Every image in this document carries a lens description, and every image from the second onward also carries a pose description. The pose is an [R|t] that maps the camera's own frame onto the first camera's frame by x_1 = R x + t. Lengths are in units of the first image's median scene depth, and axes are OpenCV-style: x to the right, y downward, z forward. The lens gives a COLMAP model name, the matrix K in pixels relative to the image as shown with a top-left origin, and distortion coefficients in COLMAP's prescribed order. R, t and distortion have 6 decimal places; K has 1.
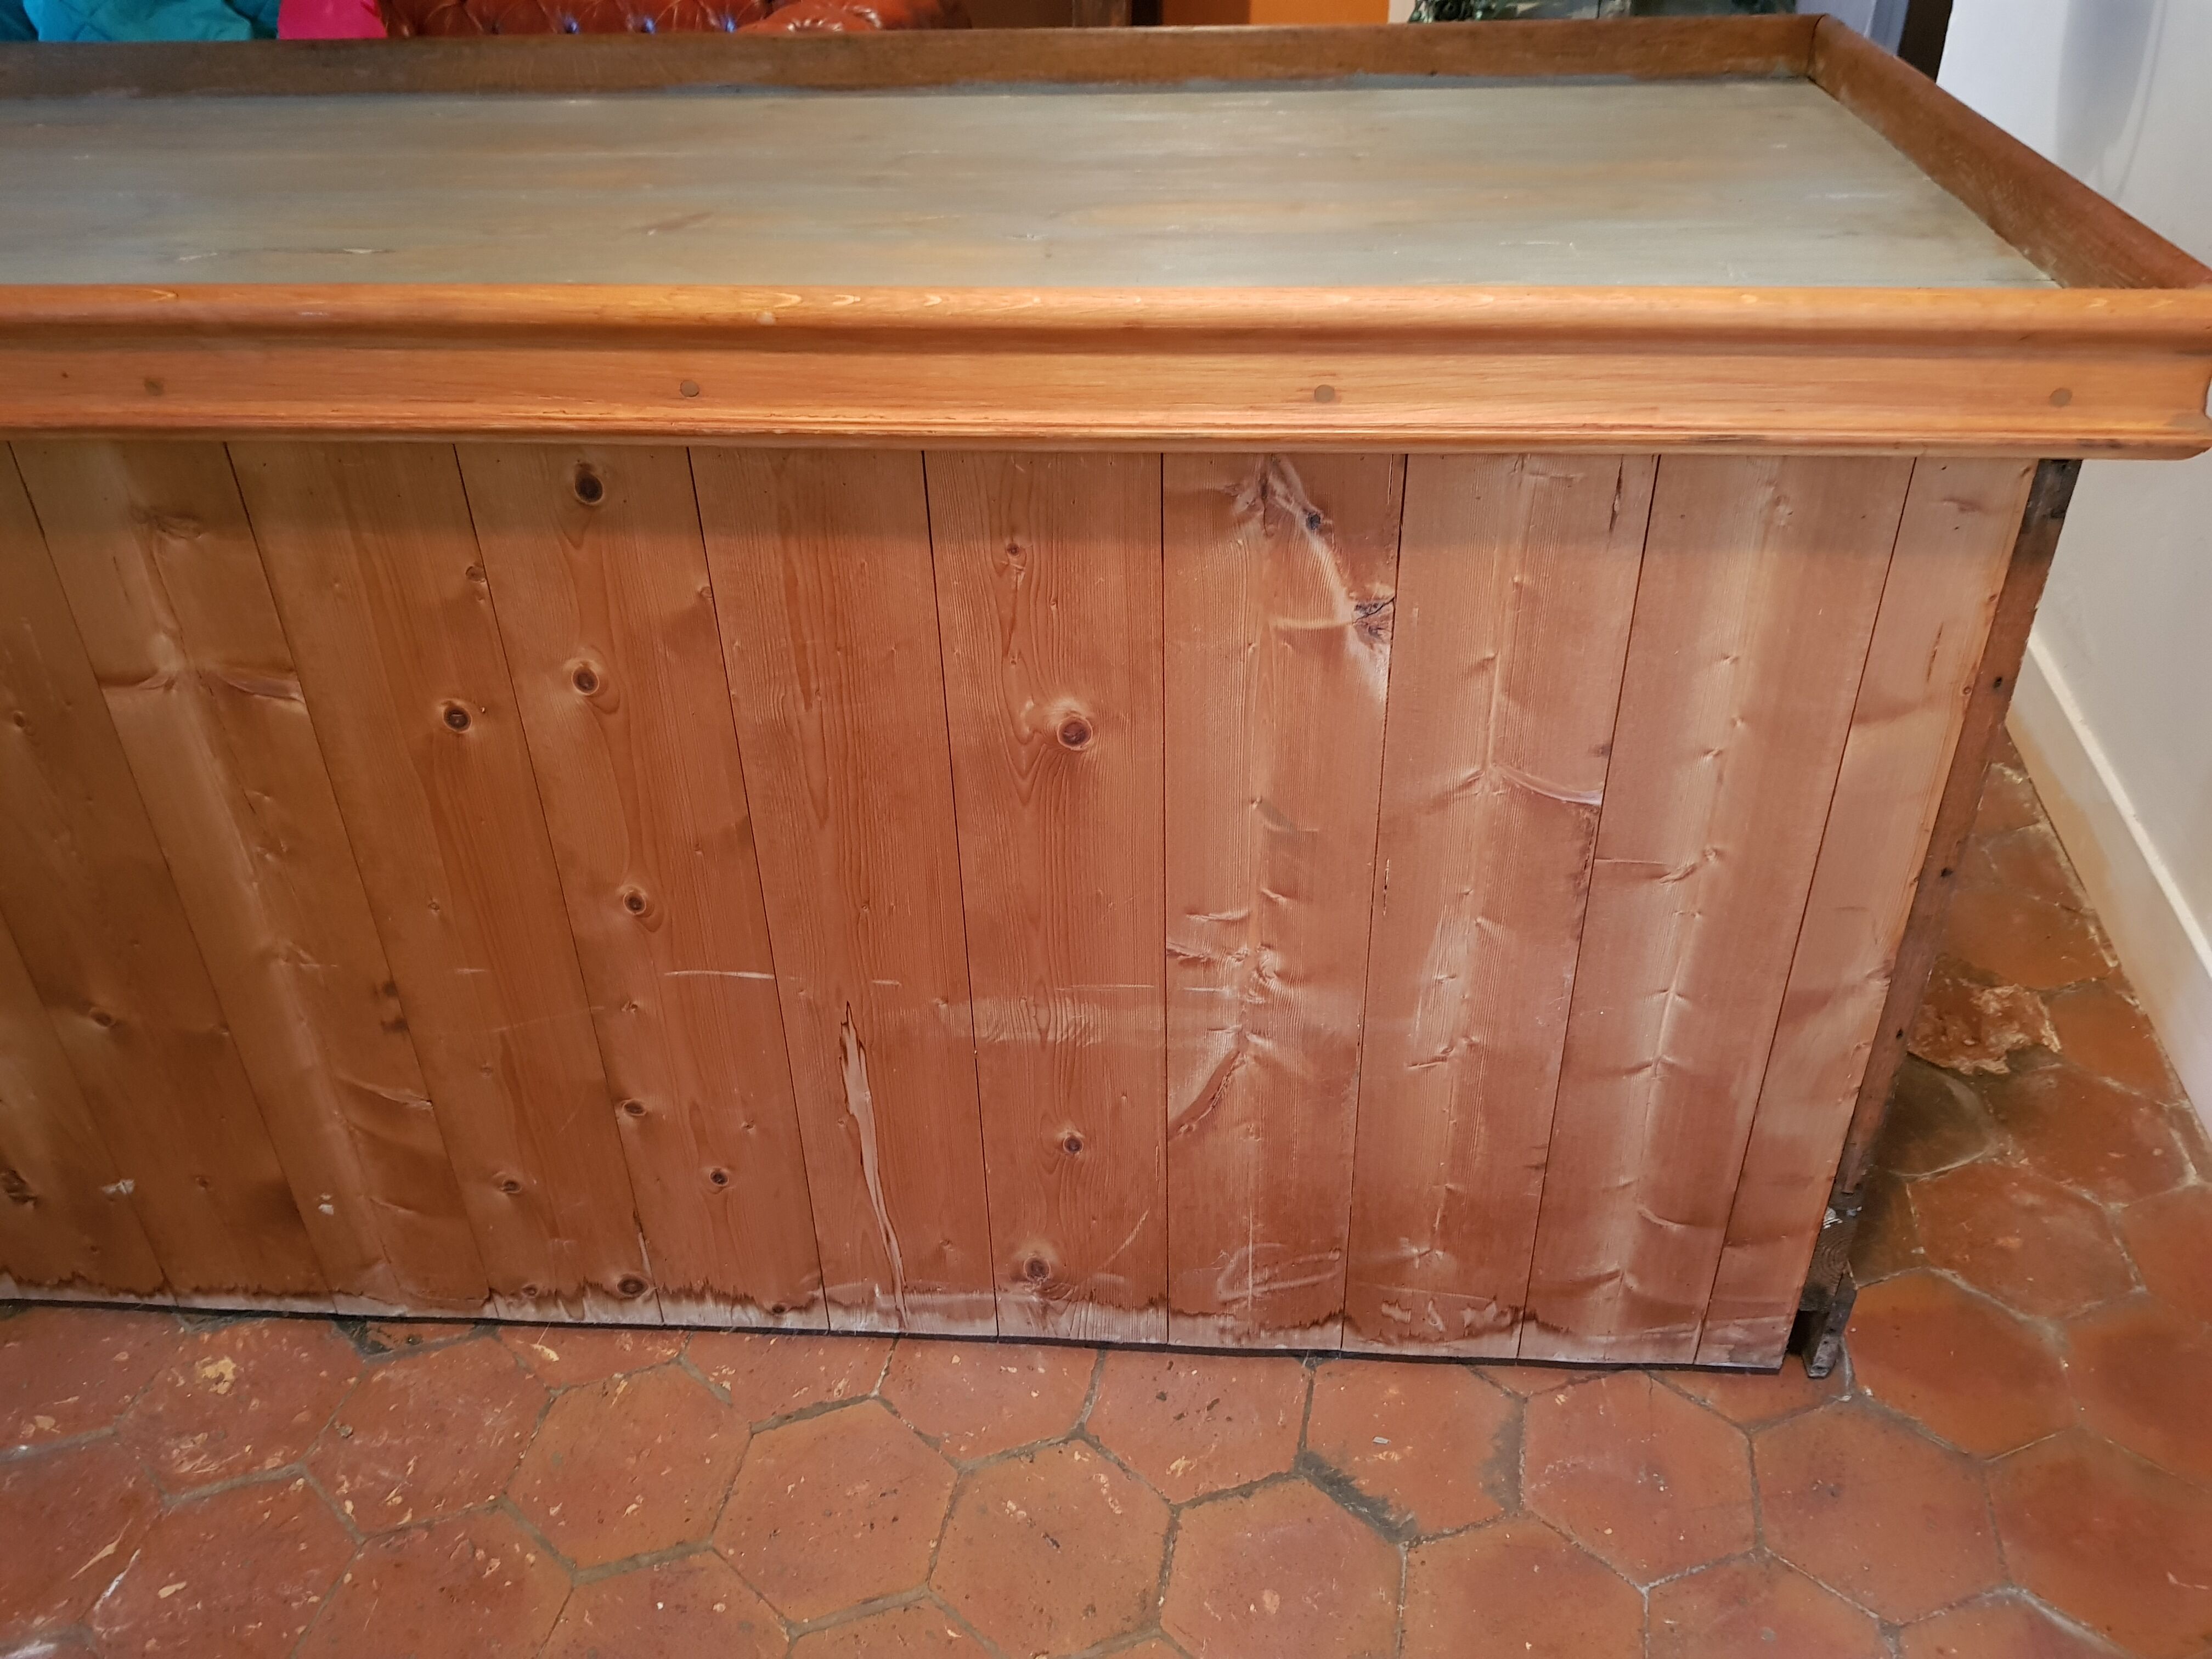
lens RADIAL K [[1755.3, 0, 1106.0], [0, 1755.3, 829.5], [0, 0, 1]] dist [0.095769, -0.168688]
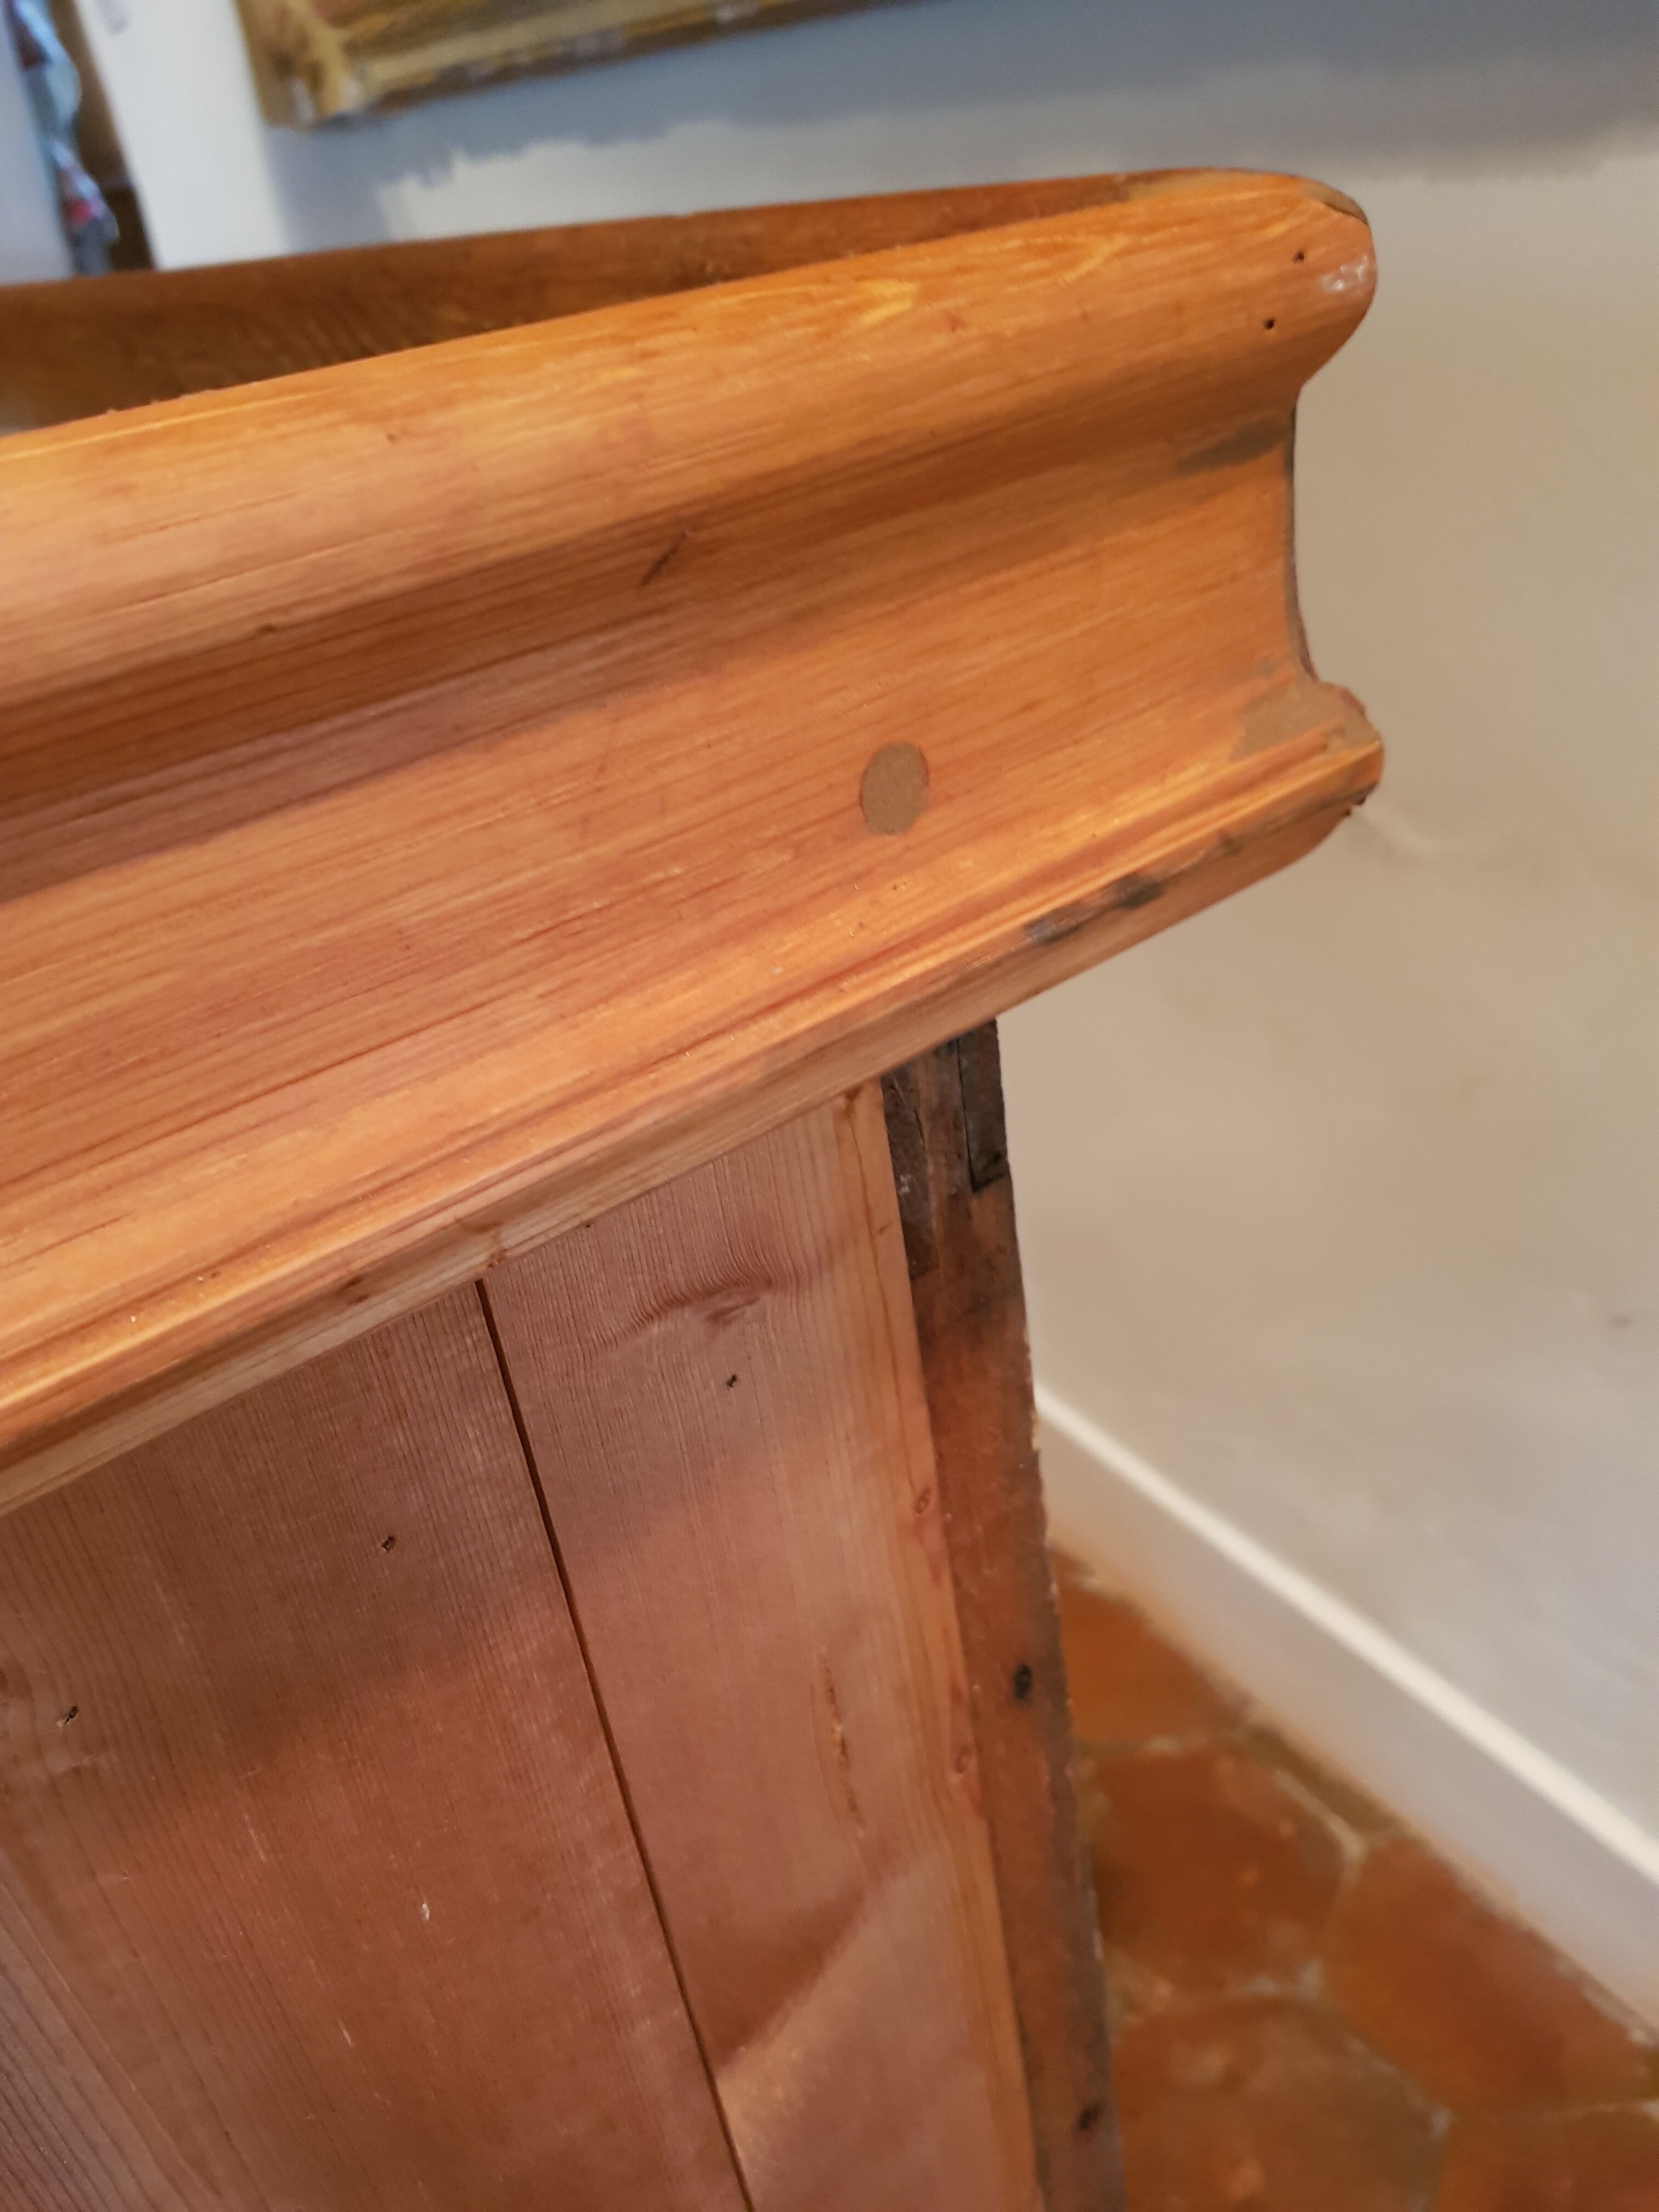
lens RADIAL K [[1755.3, 0, 829.5], [0, 1755.3, 1106.0], [0, 0, 1]] dist [0.095769, -0.168688]
pose [[0.736657, -0.398066, 0.546698, 0.368992], [0.476481, 0.879183, -0.001885, -0.198100], [-0.479897, 0.261880, 0.837327, 0.776927]]
